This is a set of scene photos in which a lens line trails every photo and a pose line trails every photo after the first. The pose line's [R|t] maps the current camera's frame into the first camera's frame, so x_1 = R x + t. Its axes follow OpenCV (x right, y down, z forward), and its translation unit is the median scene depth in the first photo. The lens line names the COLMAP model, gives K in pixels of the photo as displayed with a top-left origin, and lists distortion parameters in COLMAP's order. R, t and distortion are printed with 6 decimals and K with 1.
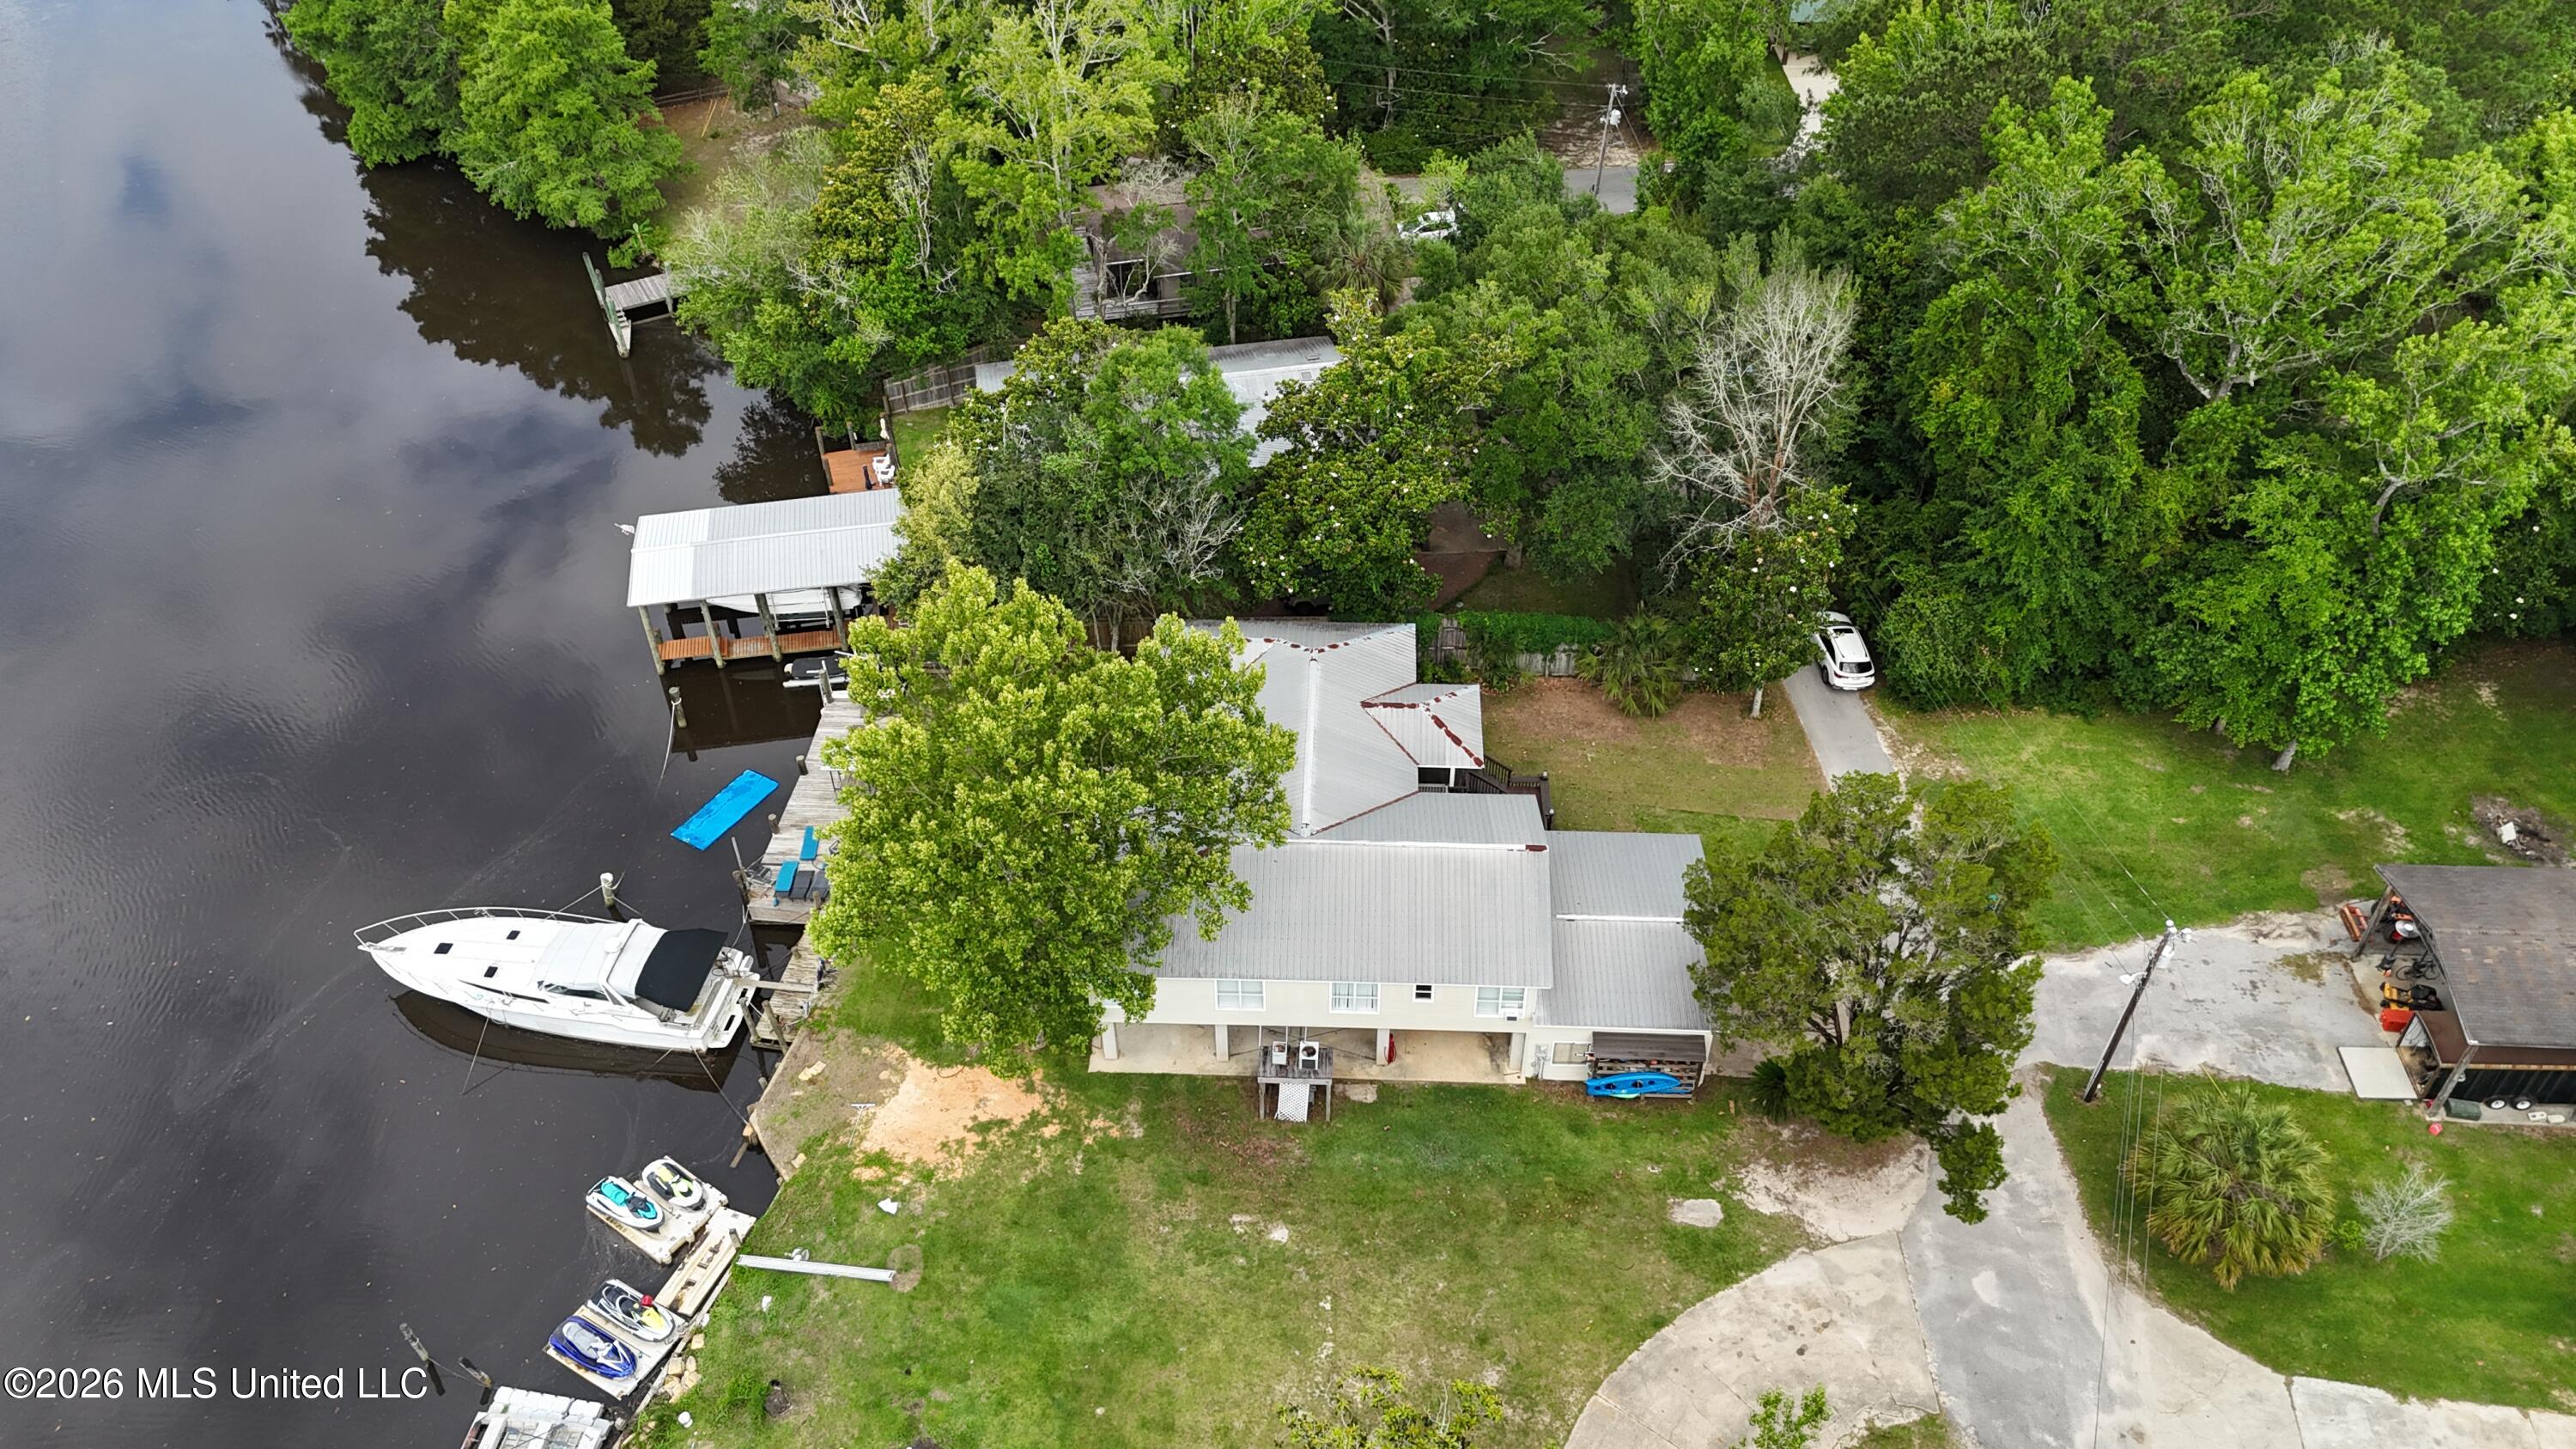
lens RADIAL K [[1922.8, 0, 1297.1], [0, 1922.8, 713.6], [0, 0, 1]] dist [0.074081, -0.093835]
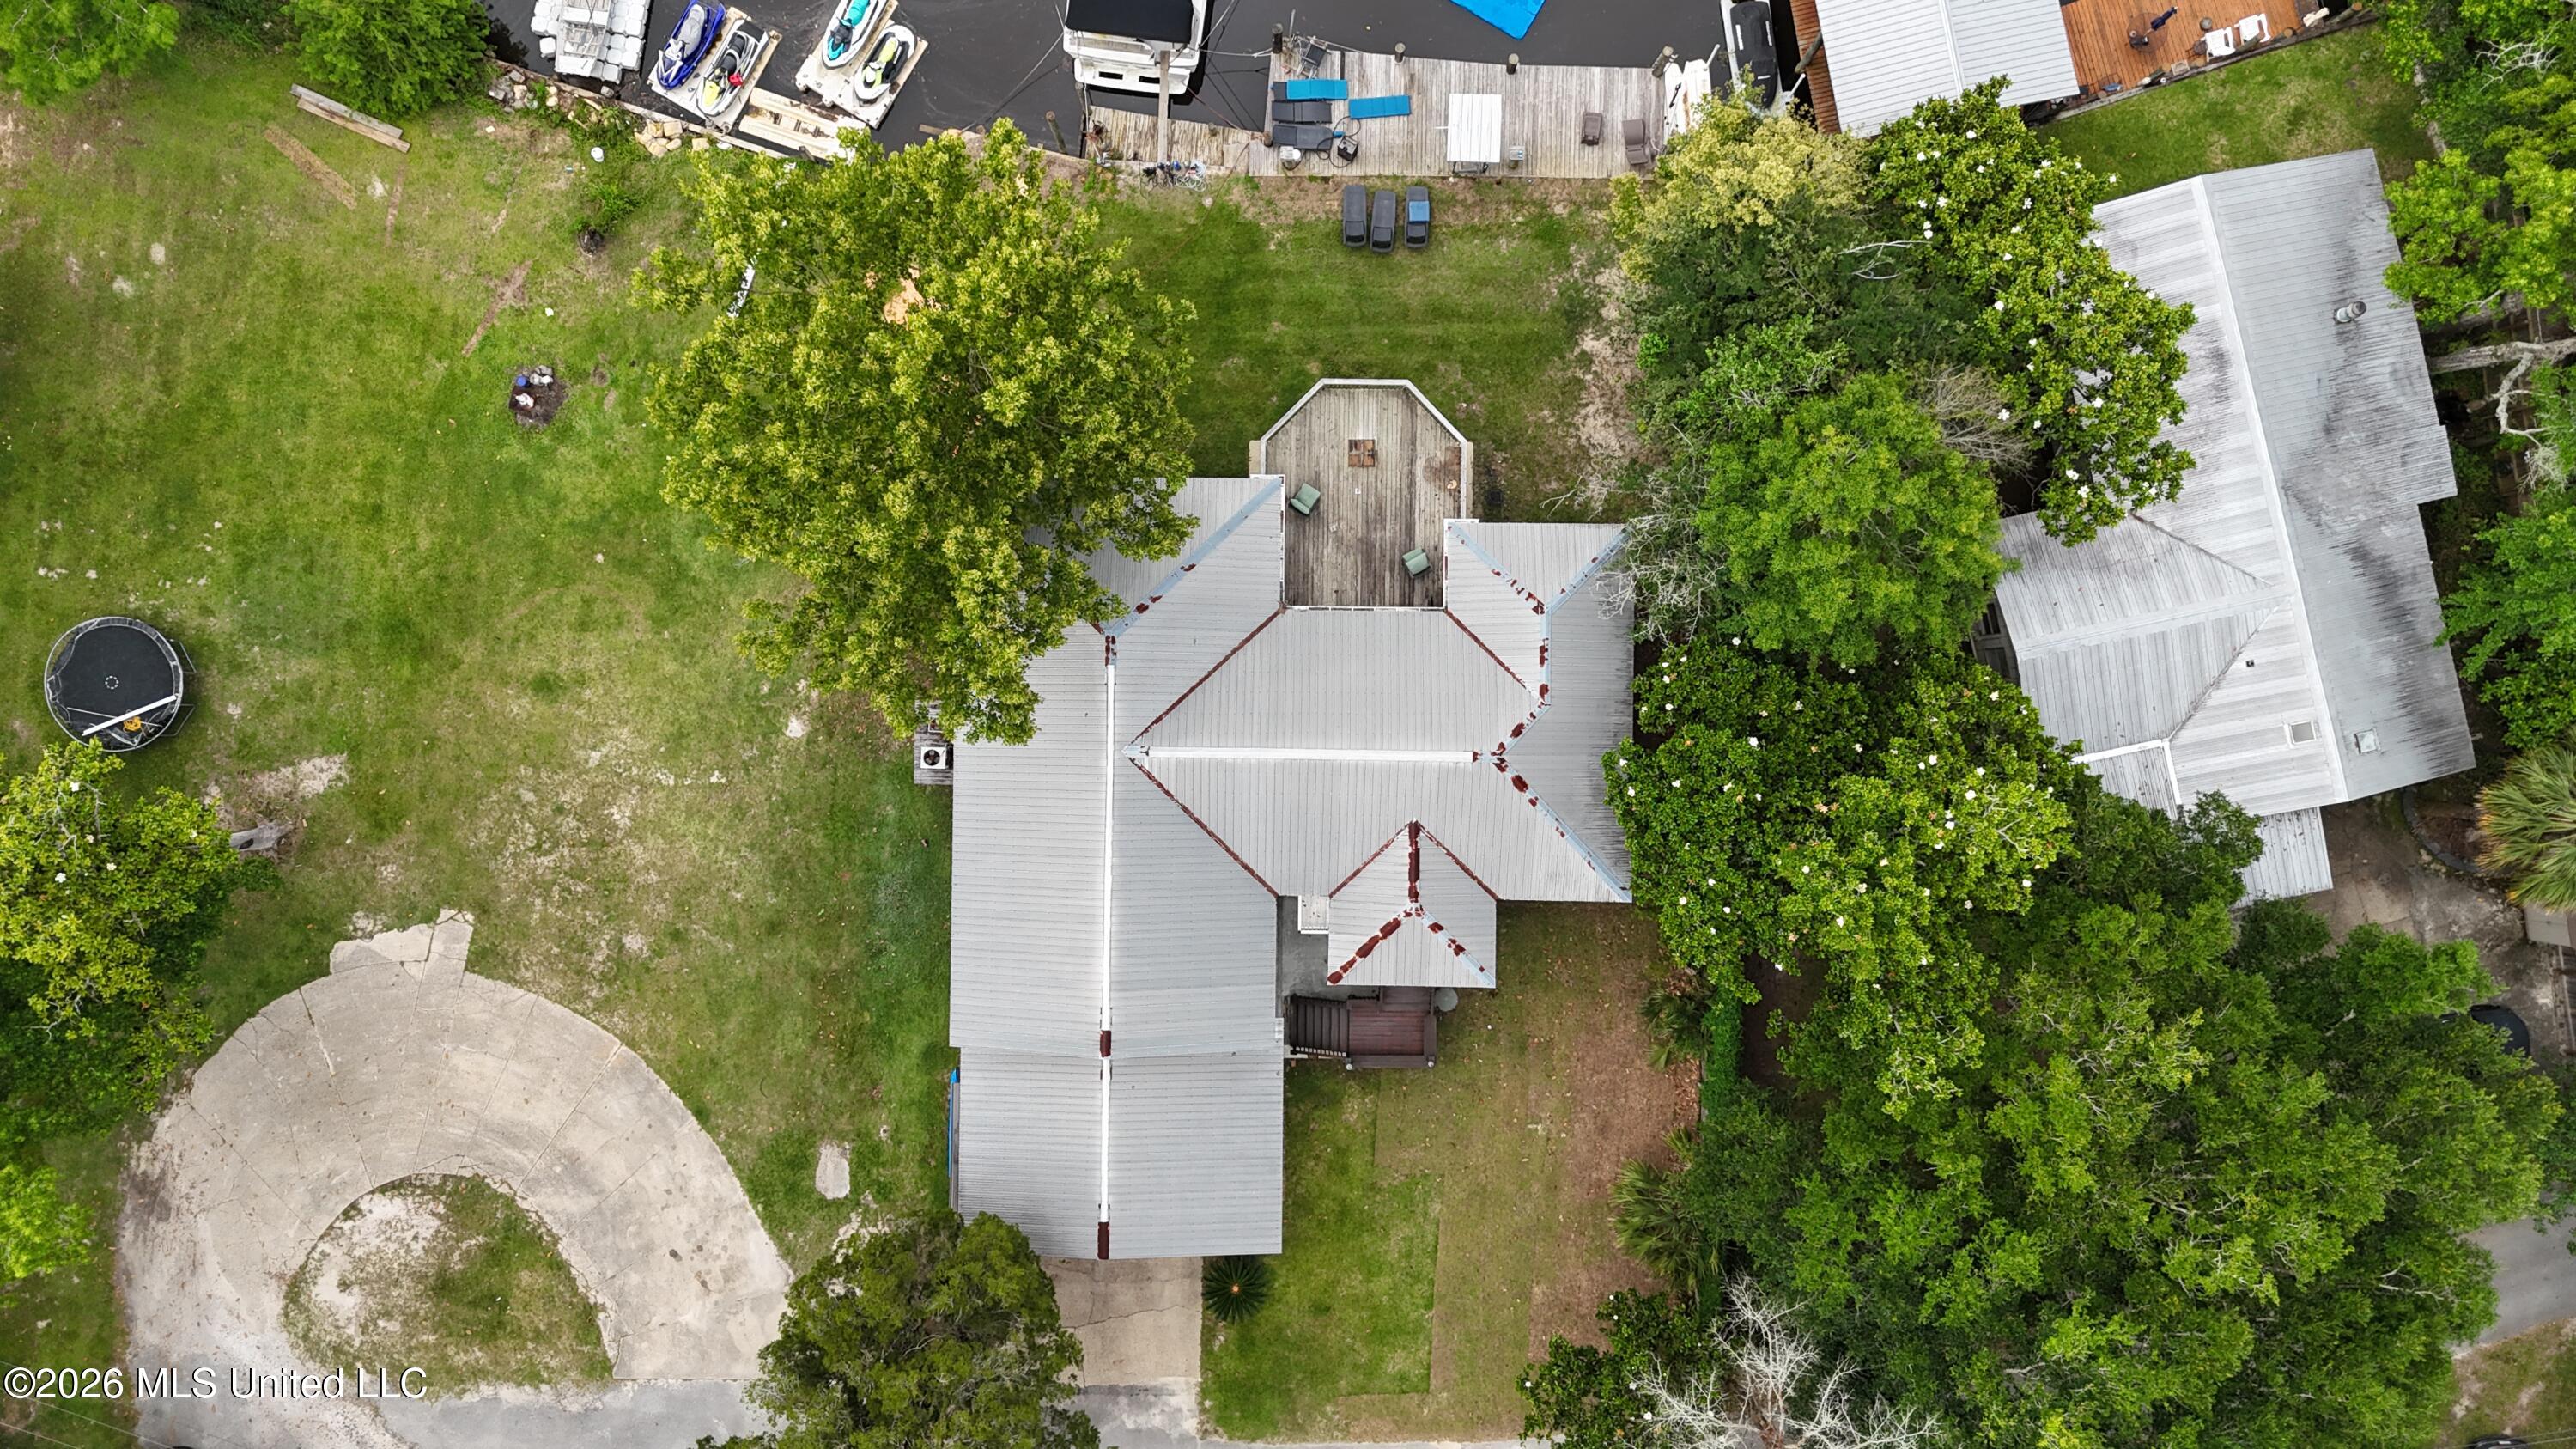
lens RADIAL K [[1922.8, 0, 1297.1], [0, 1922.8, 713.6], [0, 0, 1]] dist [0.074081, -0.093835]
pose [[0.022459, 0.999747, 0.000810, -0.011320], [-0.651041, 0.014010, 0.758913, -0.611496], [0.758710, -0.017572, 0.651192, 0.568911]]
